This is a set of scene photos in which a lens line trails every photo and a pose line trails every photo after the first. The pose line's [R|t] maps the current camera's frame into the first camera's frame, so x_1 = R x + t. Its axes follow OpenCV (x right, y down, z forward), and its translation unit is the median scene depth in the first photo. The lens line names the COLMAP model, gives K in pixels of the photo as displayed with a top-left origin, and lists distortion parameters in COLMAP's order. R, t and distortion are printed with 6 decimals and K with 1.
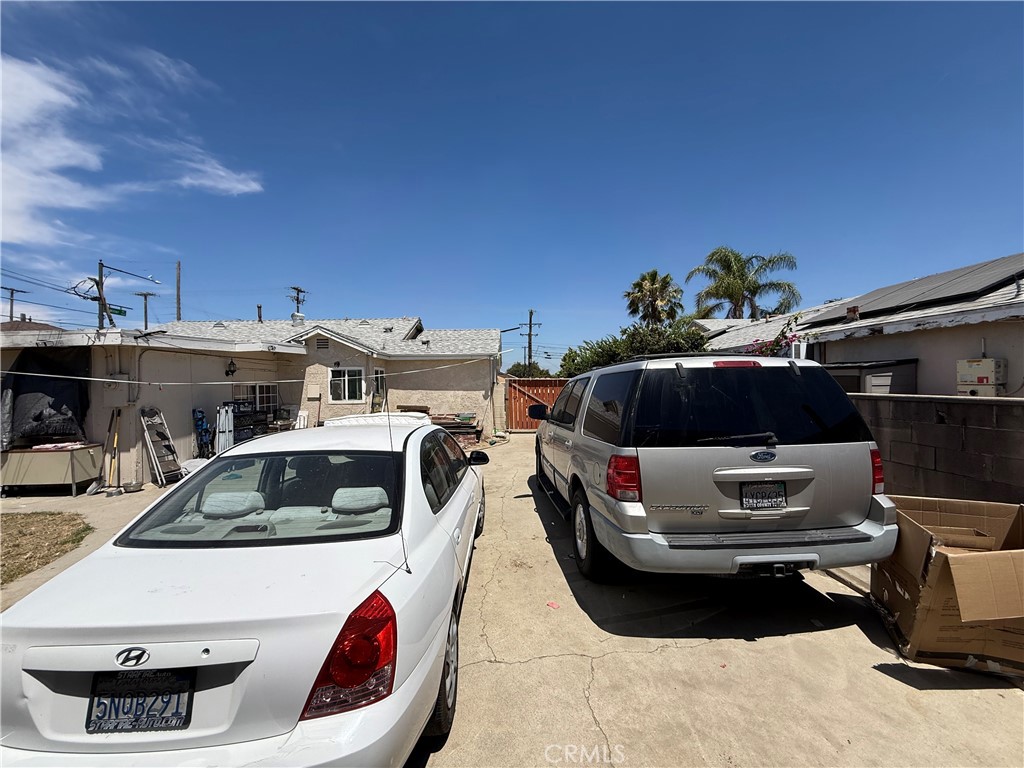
lens RADIAL K [[409.6, 0, 512.7], [0, 409.6, 383.8], [0, 0, 1]] dist [0.001199, 0.000146]
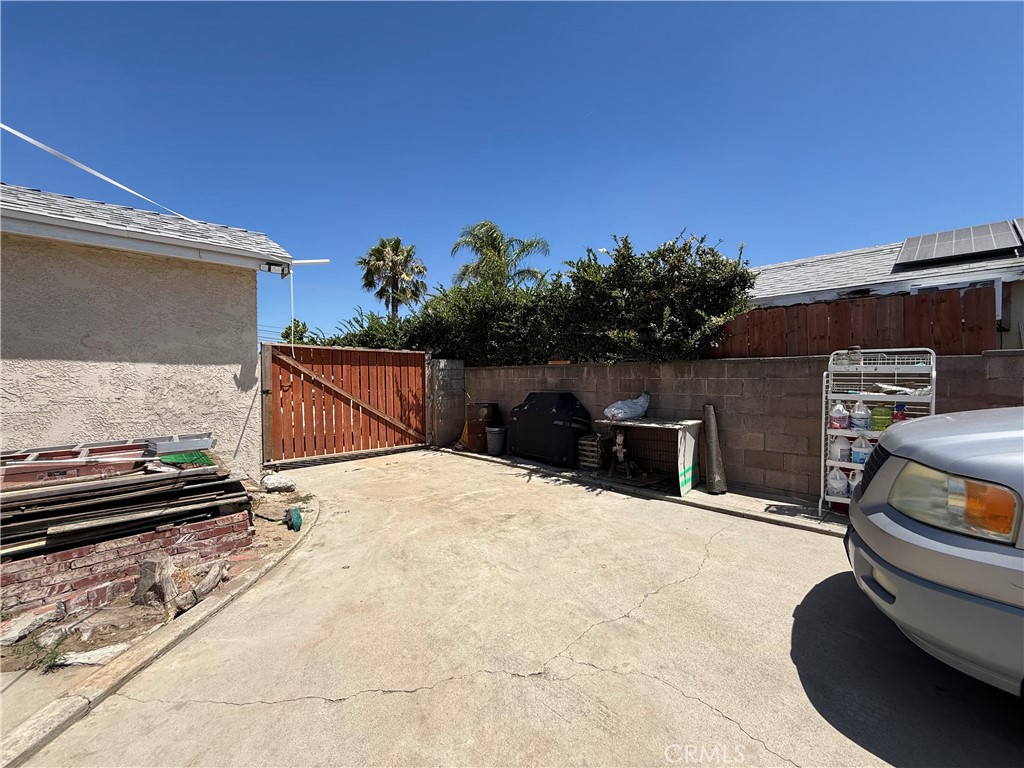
lens RADIAL K [[409.6, 0, 515.5], [0, 409.6, 383.9], [0, 0, 1]] dist [0.001199, 0.000146]
pose [[0.745270, -0.013292, 0.666630, -0.058788], [-0.000755, 0.999784, 0.020779, 0.011758], [-0.666762, -0.015989, 0.745099, 0.273530]]
